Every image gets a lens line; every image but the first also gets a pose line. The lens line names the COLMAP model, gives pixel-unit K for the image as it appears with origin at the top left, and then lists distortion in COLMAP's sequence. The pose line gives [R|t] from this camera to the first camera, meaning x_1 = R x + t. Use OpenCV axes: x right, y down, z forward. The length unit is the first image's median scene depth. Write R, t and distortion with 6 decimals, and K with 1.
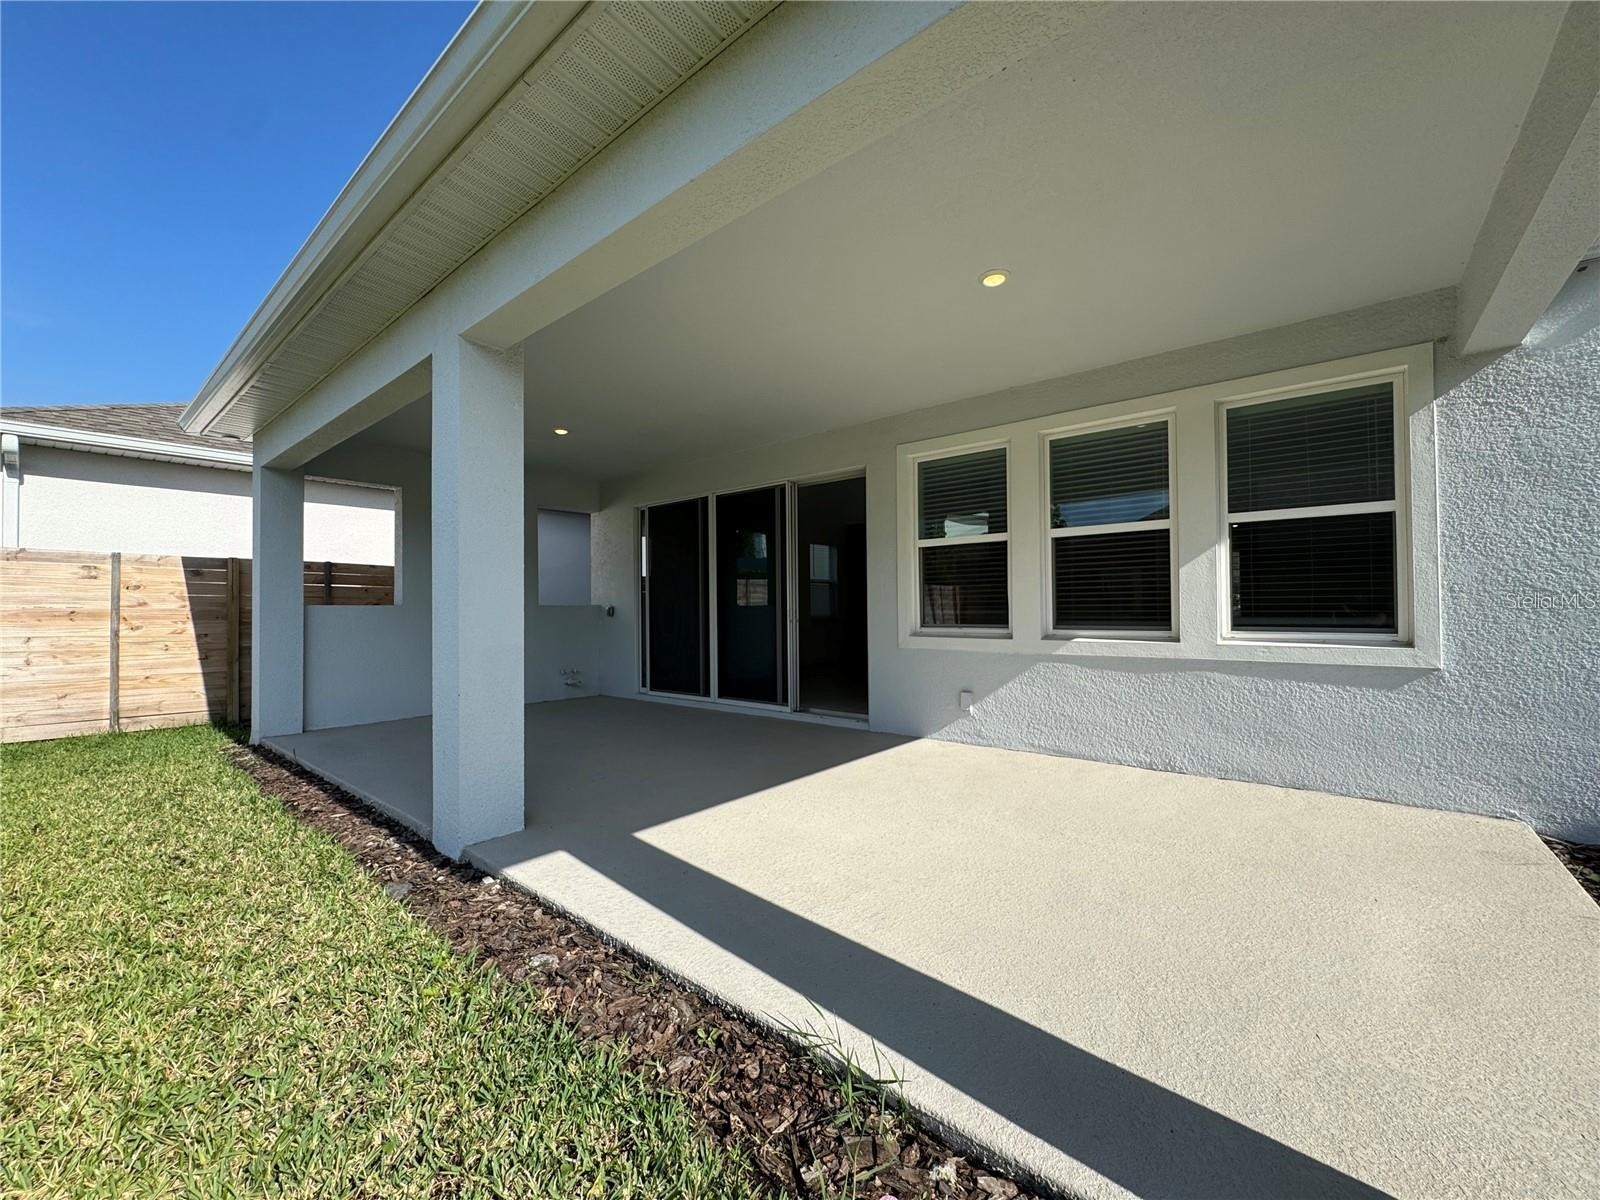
lens RADIAL K [[637.0, 0, 800.0], [0, 637.0, 600.0], [0, 0, 1]] dist [-0.002039, 0.000173]
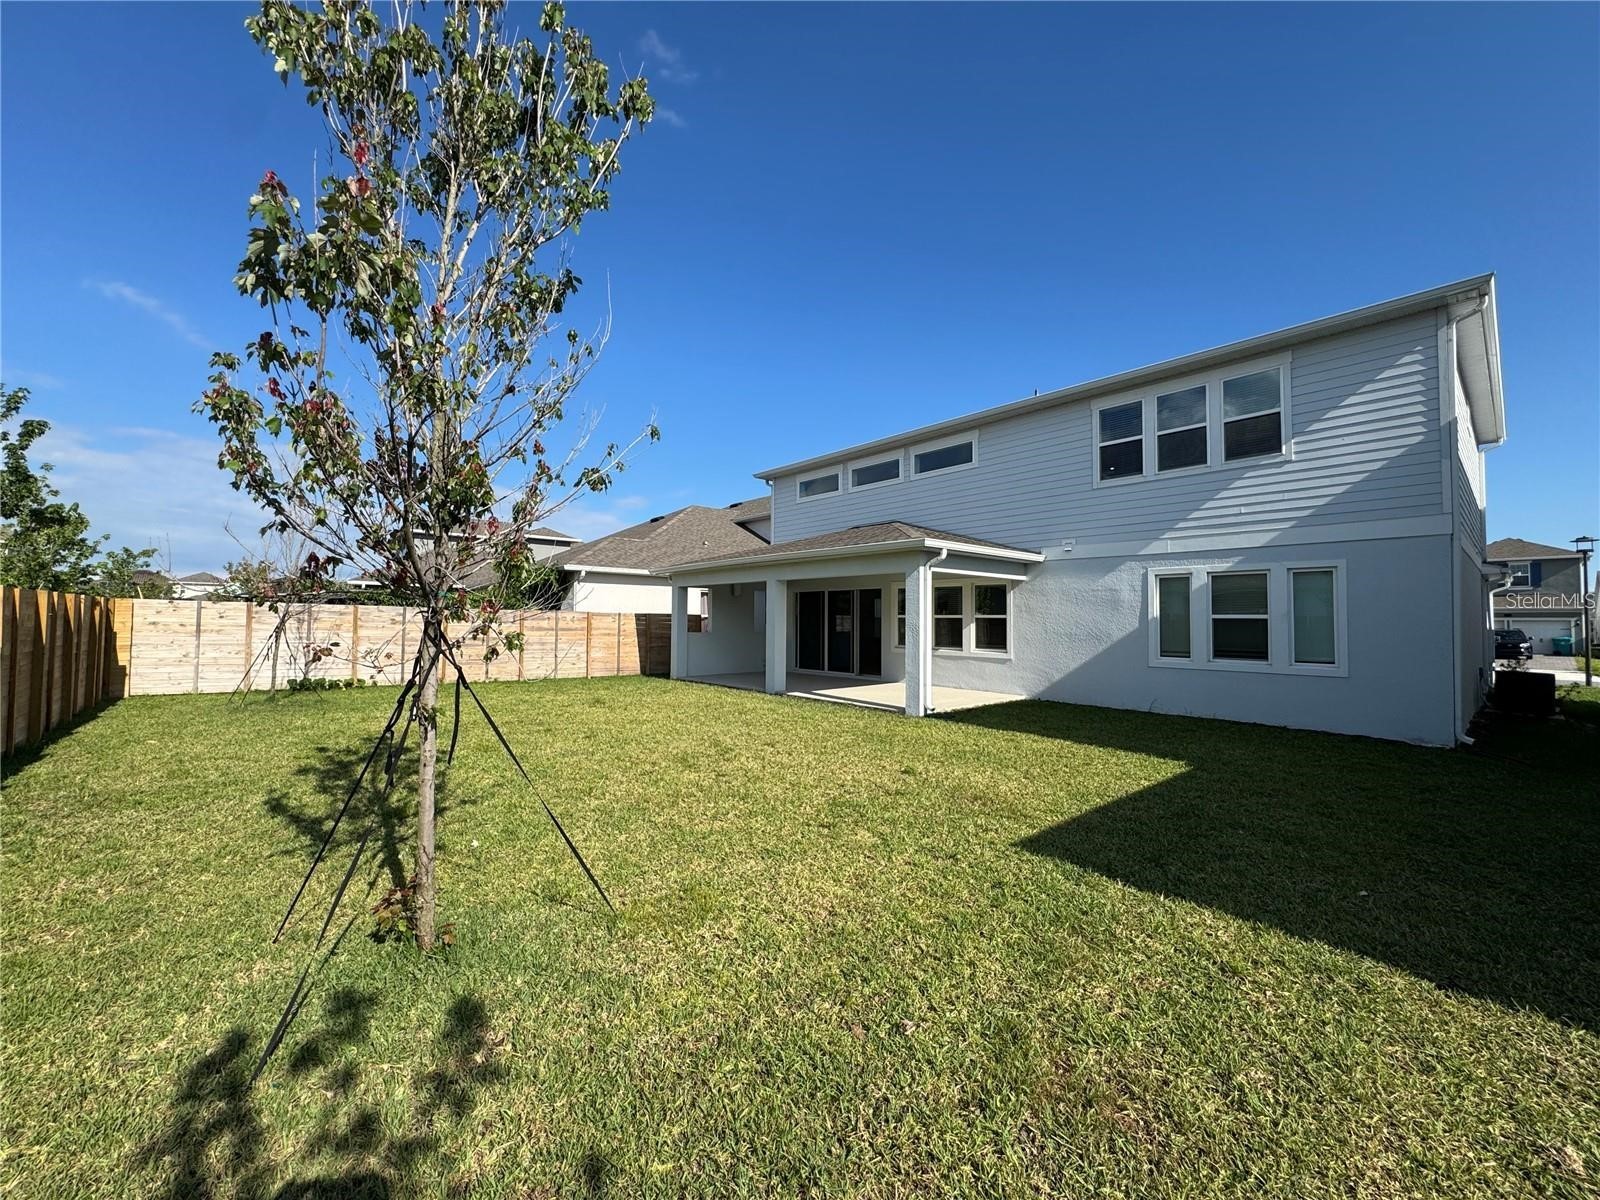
lens RADIAL K [[637.0, 0, 800.0], [0, 637.0, 600.0], [0, 0, 1]] dist [-0.002039, 0.000173]
pose [[0.987295, 0.012533, -0.158406, 0.189515], [-0.016051, 0.999652, -0.020952, -0.088300], [0.158088, 0.023228, 0.987152, -1.791484]]
